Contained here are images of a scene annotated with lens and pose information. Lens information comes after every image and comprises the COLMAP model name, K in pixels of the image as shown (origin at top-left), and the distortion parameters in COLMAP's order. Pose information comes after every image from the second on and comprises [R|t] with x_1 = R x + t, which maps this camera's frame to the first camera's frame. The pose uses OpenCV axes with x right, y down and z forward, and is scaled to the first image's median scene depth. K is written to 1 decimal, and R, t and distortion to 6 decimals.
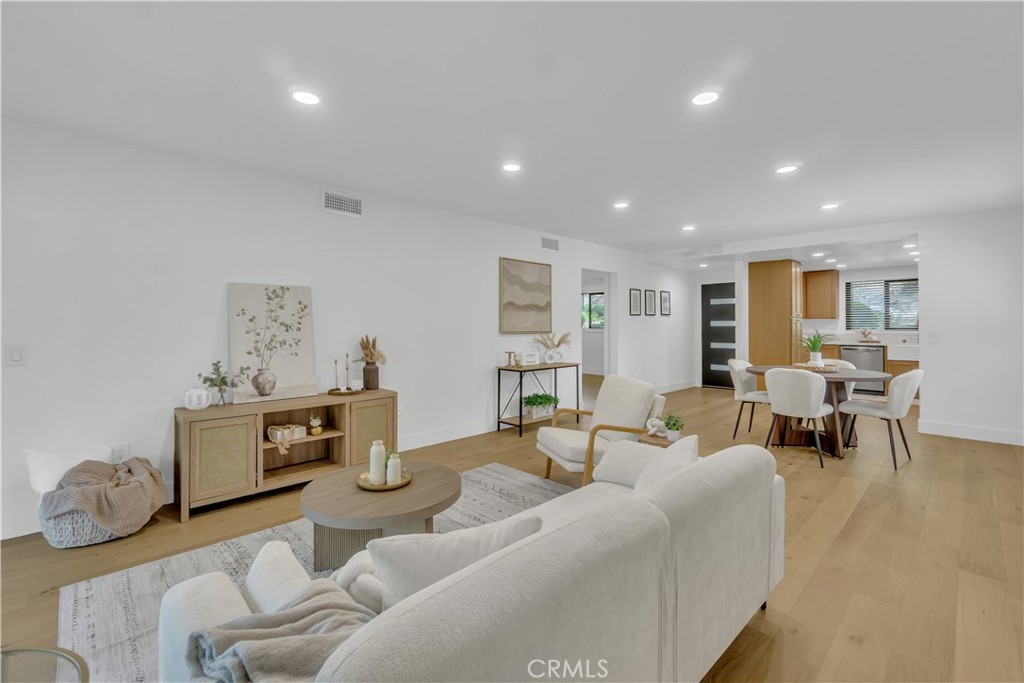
lens RADIAL K [[444.4, 0, 512.3], [0, 444.4, 327.7], [0, 0, 1]] dist [0.000791, 0.000044]
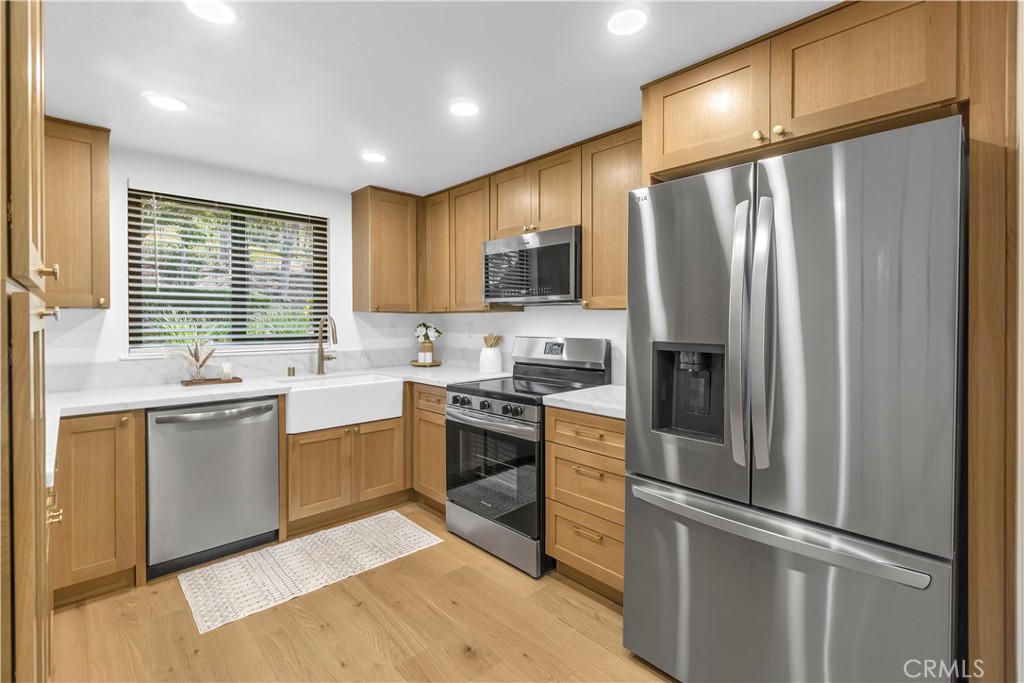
lens RADIAL K [[460.1, 0, 483.6], [0, 460.1, 324.8], [0, 0, 1]] dist [-0.001551, -0.000270]
pose [[0.053037, -0.008721, 0.998554, 0.519334], [0.001582, 0.999961, 0.008649, -0.013992], [-0.998591, 0.001121, 0.053049, 0.859825]]
